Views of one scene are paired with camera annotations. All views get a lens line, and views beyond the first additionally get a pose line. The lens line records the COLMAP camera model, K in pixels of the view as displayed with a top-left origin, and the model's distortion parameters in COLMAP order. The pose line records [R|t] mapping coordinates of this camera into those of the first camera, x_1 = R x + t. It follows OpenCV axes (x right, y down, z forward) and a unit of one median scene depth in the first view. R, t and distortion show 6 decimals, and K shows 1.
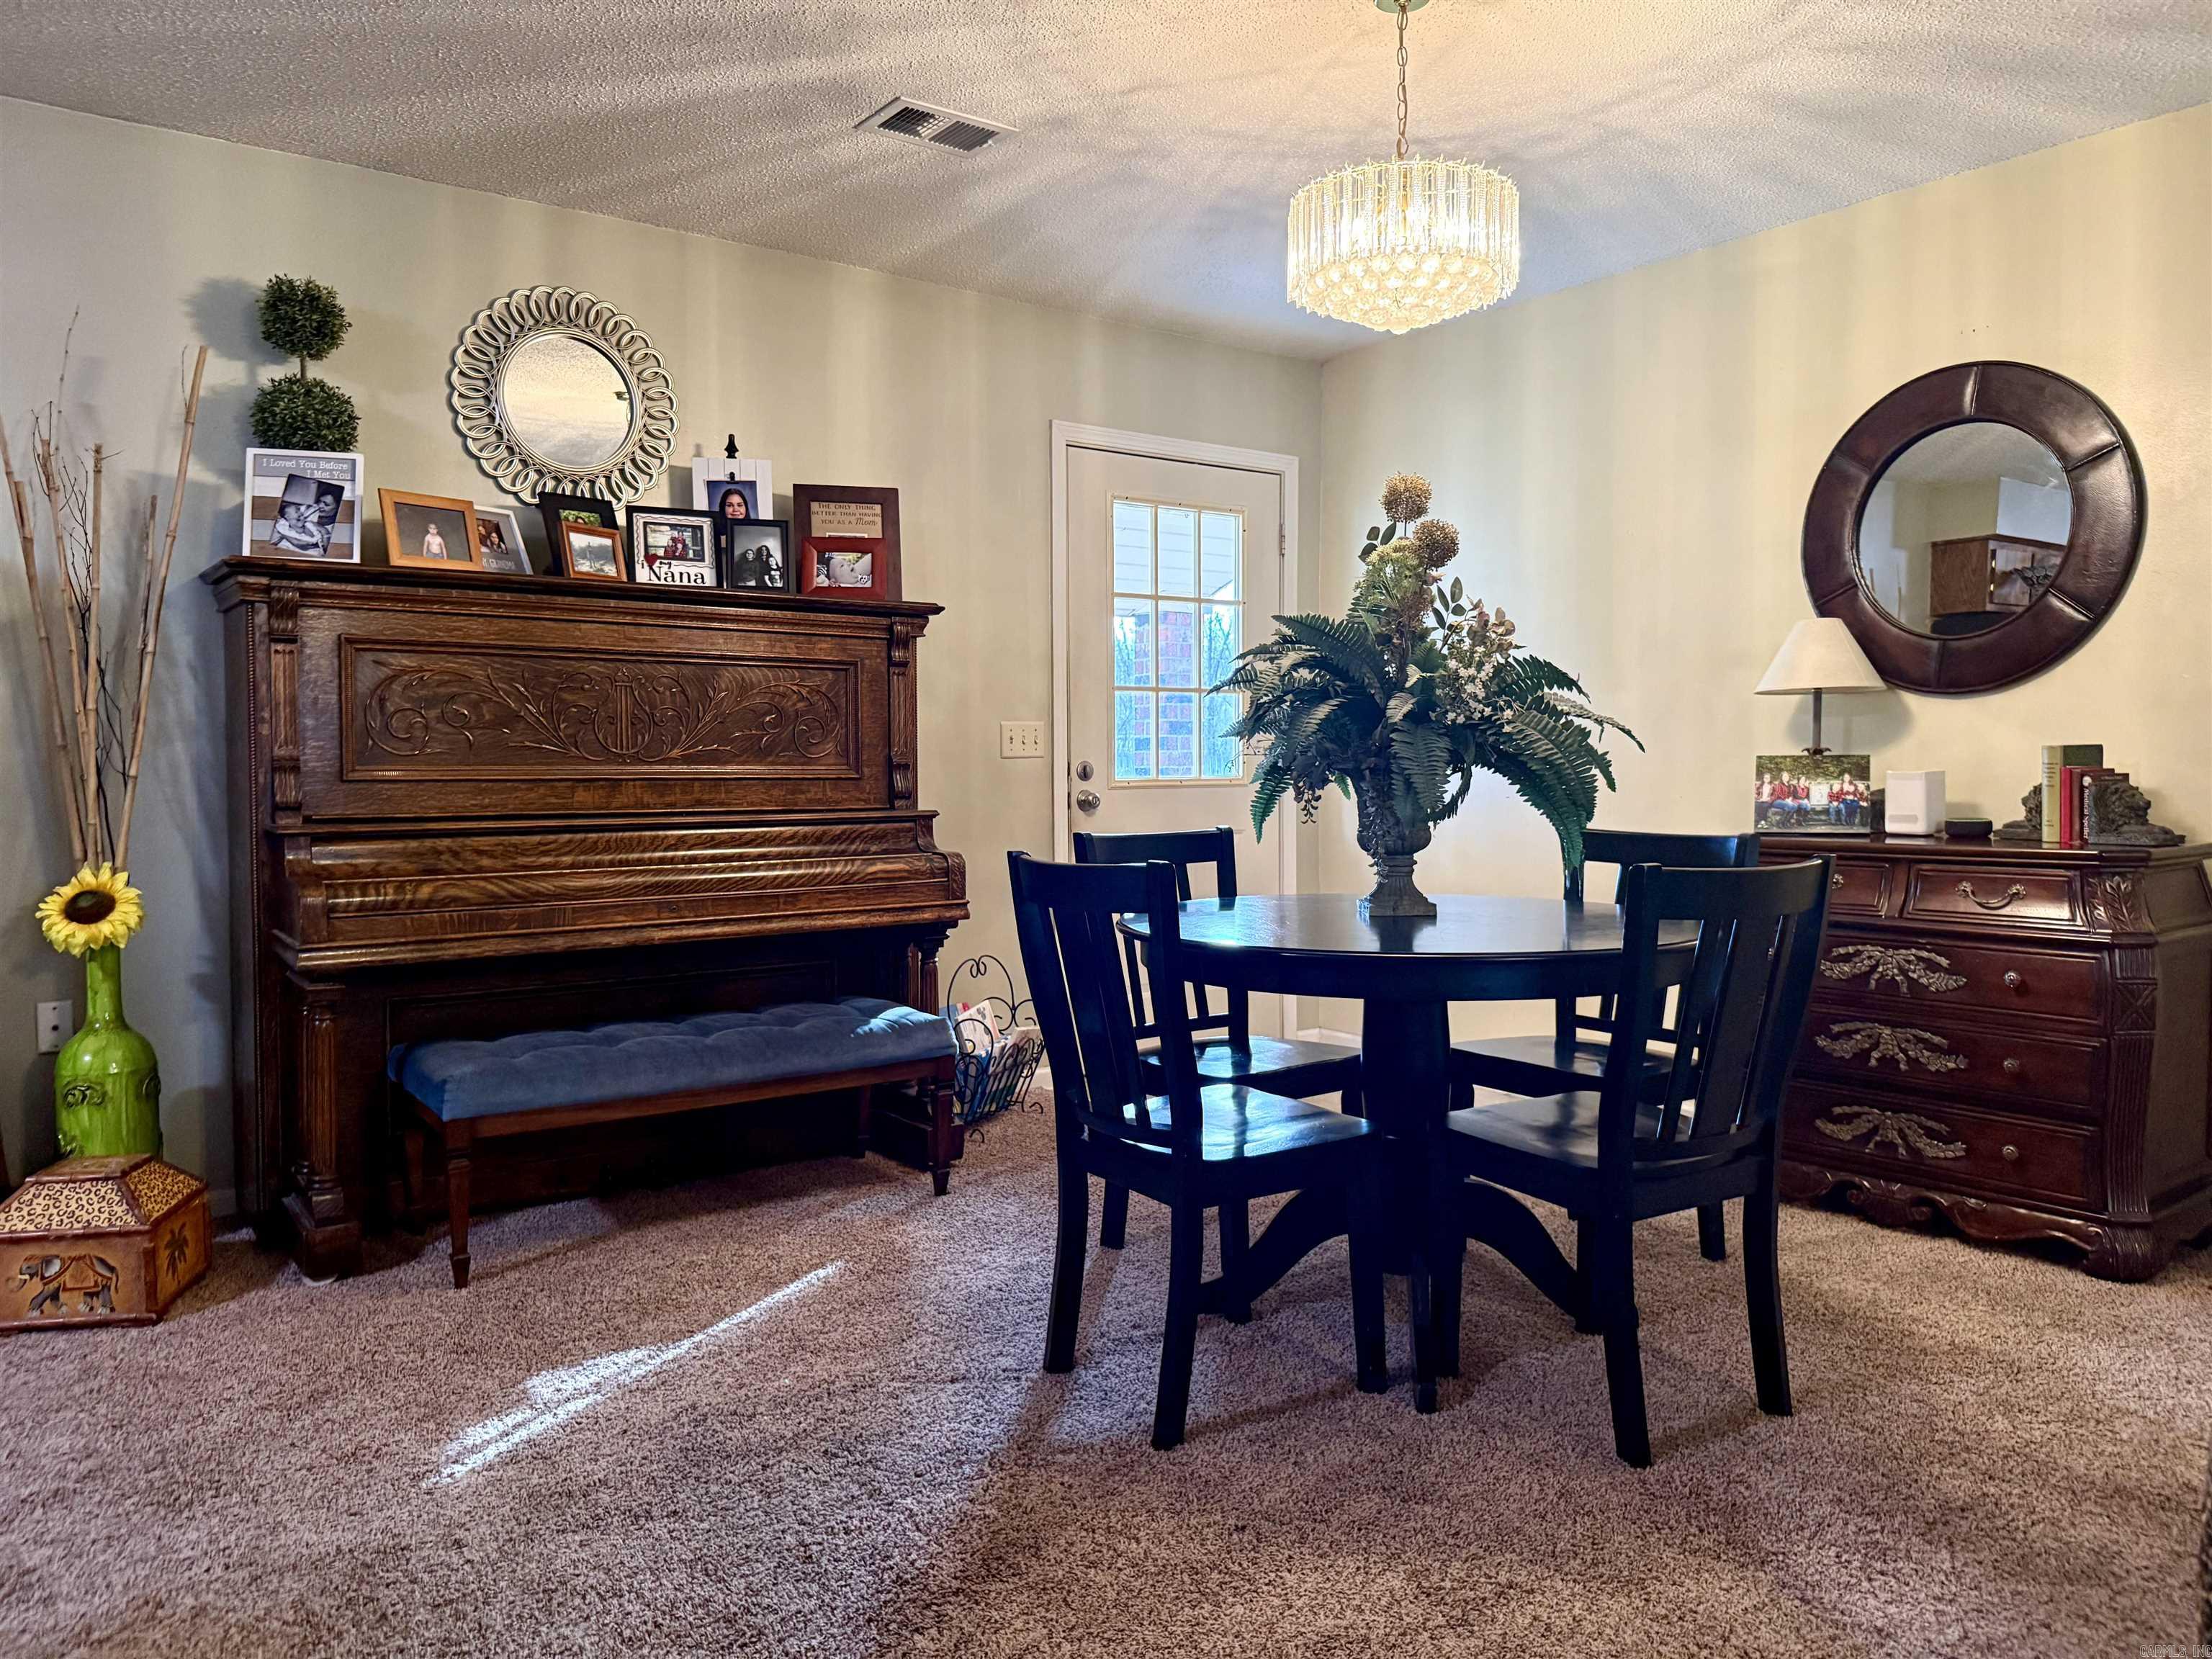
lens RADIAL K [[1549.1, 0, 1106.0], [0, 1549.1, 829.5], [0, 0, 1]] dist [0.001278, 0.000668]
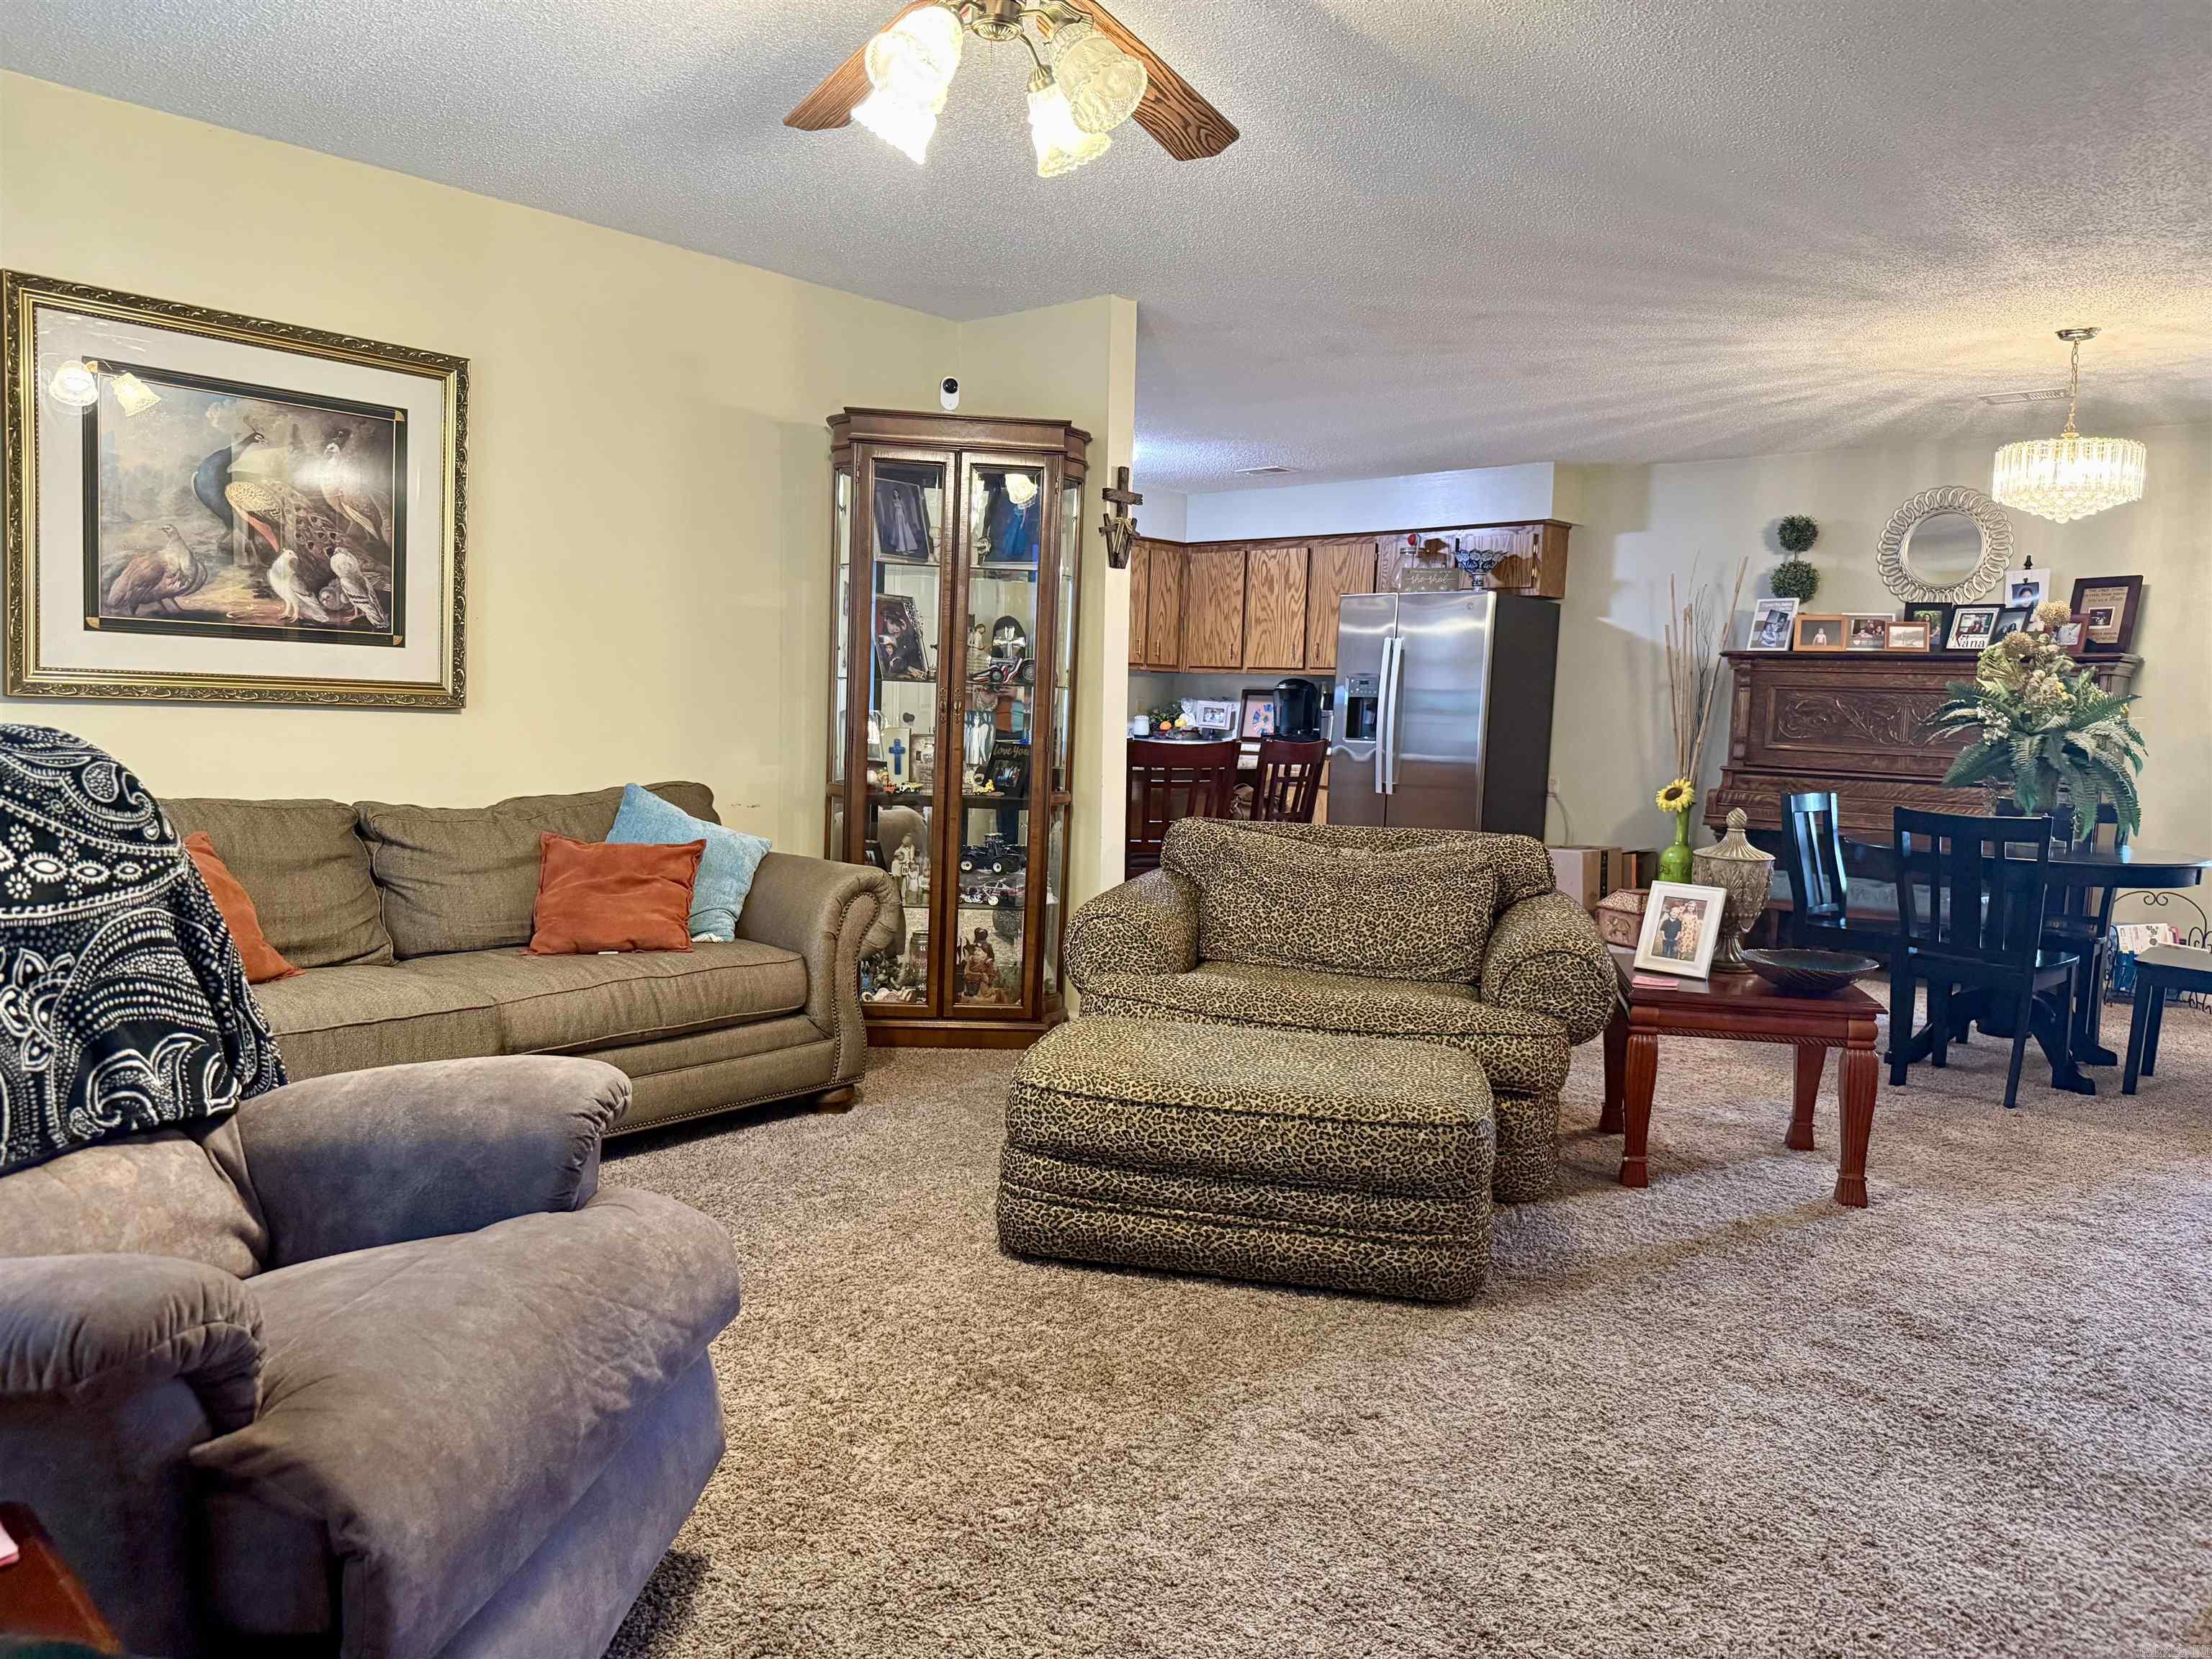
lens RADIAL K [[1549.1, 0, 1106.0], [0, 1549.1, 829.5], [0, 0, 1]] dist [0.001278, 0.000668]
pose [[0.215594, 0.096061, -0.971747, 1.403418], [-0.073287, 0.993935, 0.081995, -0.027790], [0.973729, 0.053539, 0.221327, -0.387104]]
